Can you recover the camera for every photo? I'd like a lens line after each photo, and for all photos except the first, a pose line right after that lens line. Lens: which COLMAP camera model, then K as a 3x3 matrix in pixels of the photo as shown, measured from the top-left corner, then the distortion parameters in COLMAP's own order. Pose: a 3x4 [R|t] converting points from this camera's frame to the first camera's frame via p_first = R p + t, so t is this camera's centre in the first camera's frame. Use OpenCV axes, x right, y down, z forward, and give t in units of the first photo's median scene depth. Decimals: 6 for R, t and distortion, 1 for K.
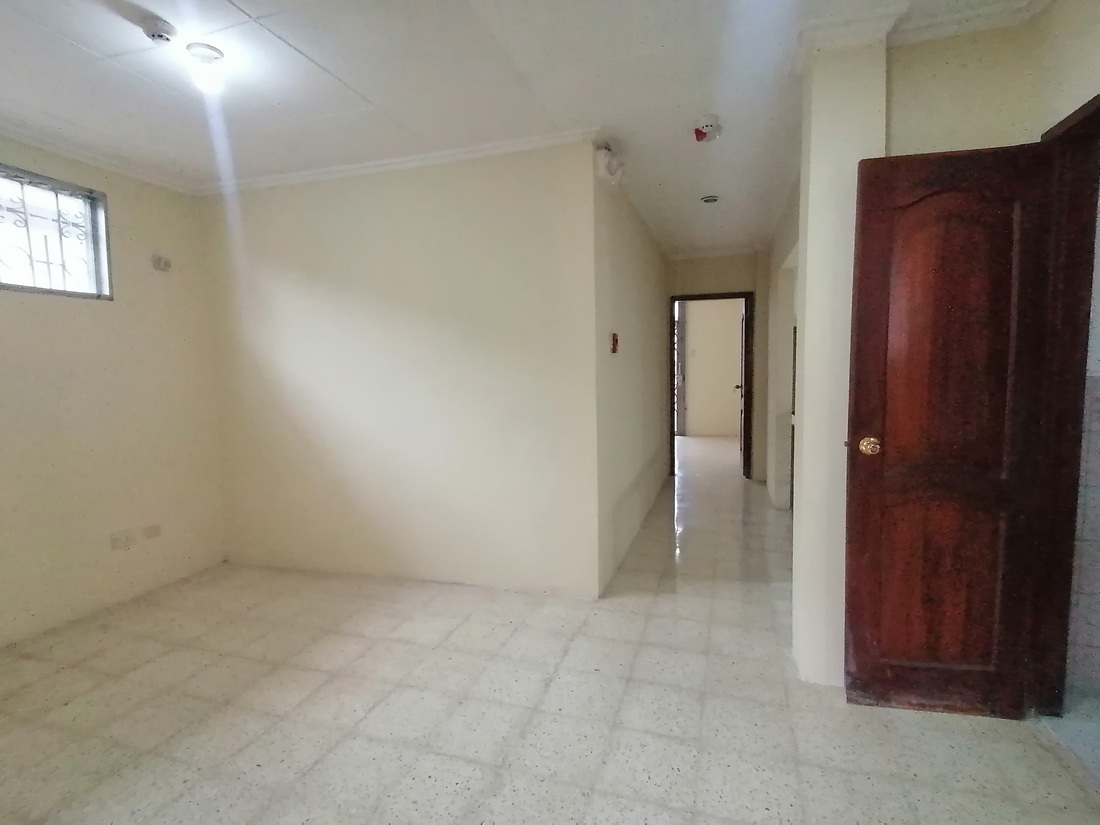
lens RADIAL K [[538.1, 0, 550.0], [0, 538.1, 412.5], [0, 0, 1]] dist [0.026796, -0.028388]
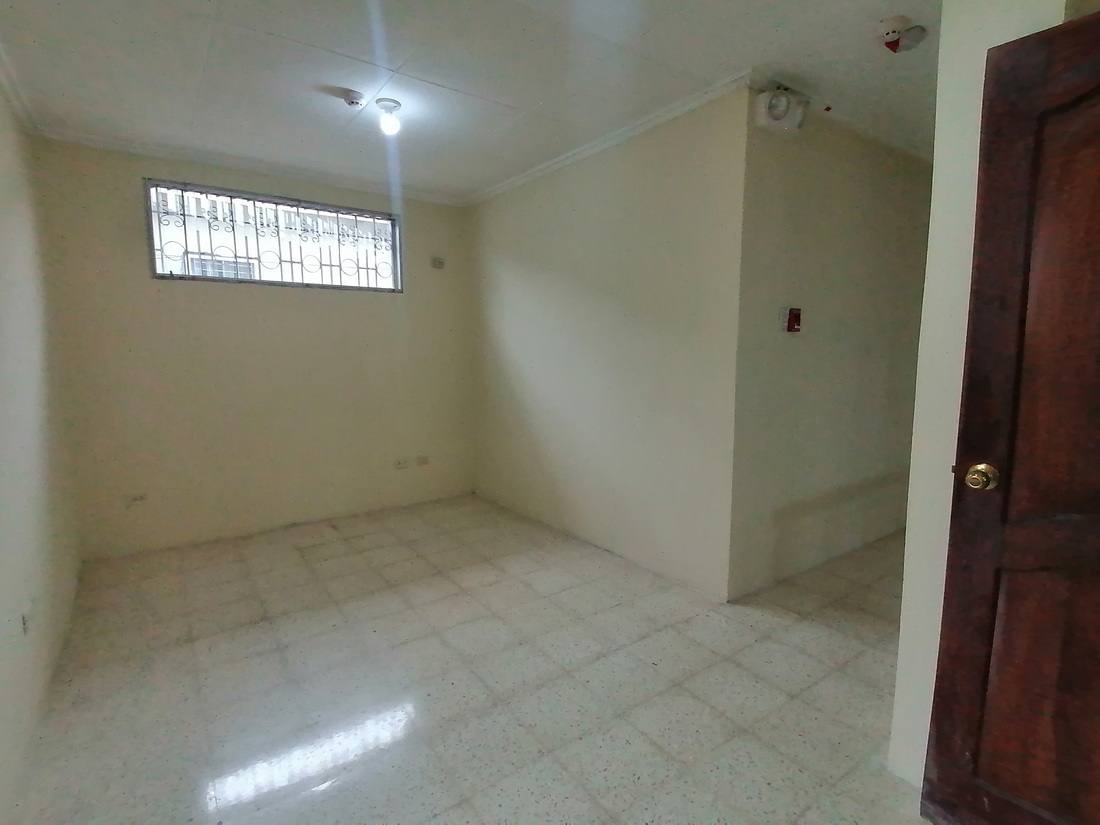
lens RADIAL K [[541.0, 0, 551.0], [0, 541.0, 418.2], [0, 0, 1]] dist [0.001177, 0.000313]
pose [[0.803683, 0.097509, -0.587015, 0.426335], [-0.062056, 0.994838, 0.080292, -0.025649], [0.591813, -0.028101, 0.805585, 0.112091]]
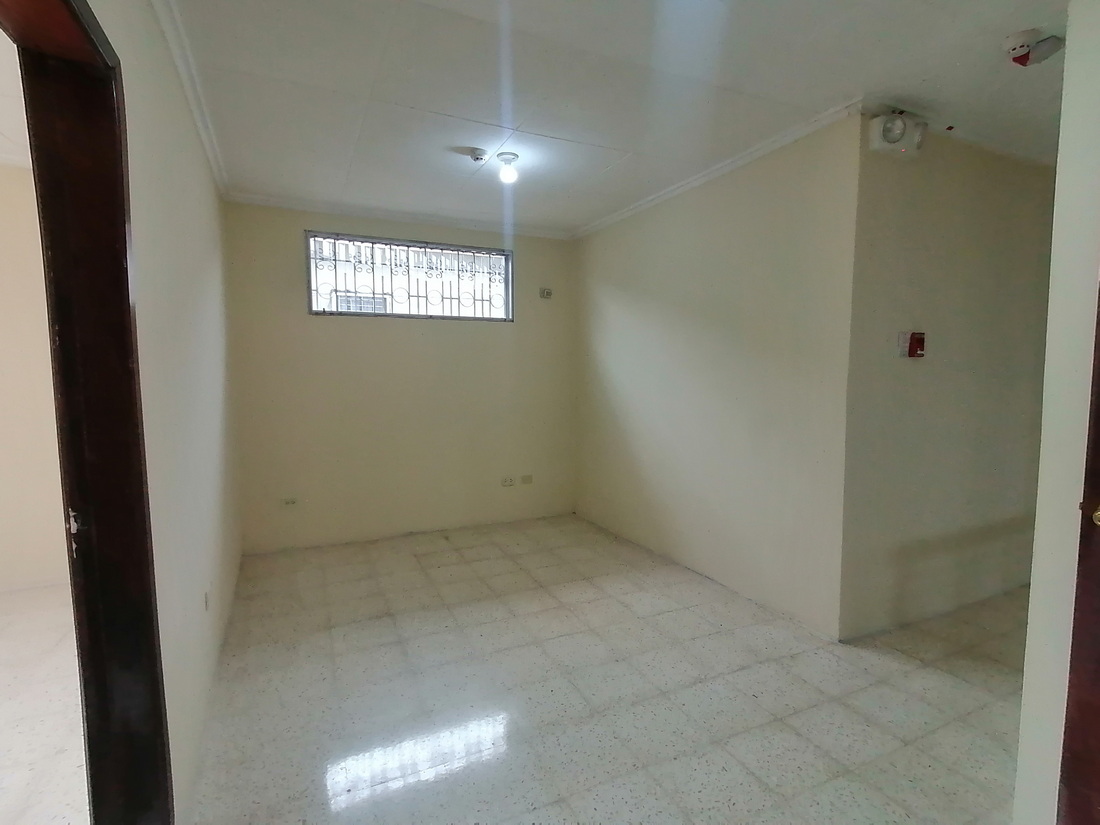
lens RADIAL K [[545.7, 0, 550.0], [0, 545.7, 412.5], [0, 0, 1]] dist [0.056083, -0.041847]
pose [[0.677820, 0.077786, -0.731102, 0.474585], [-0.071498, 0.996648, 0.039751, -0.029840], [0.731743, 0.025328, 0.681109, 0.056018]]
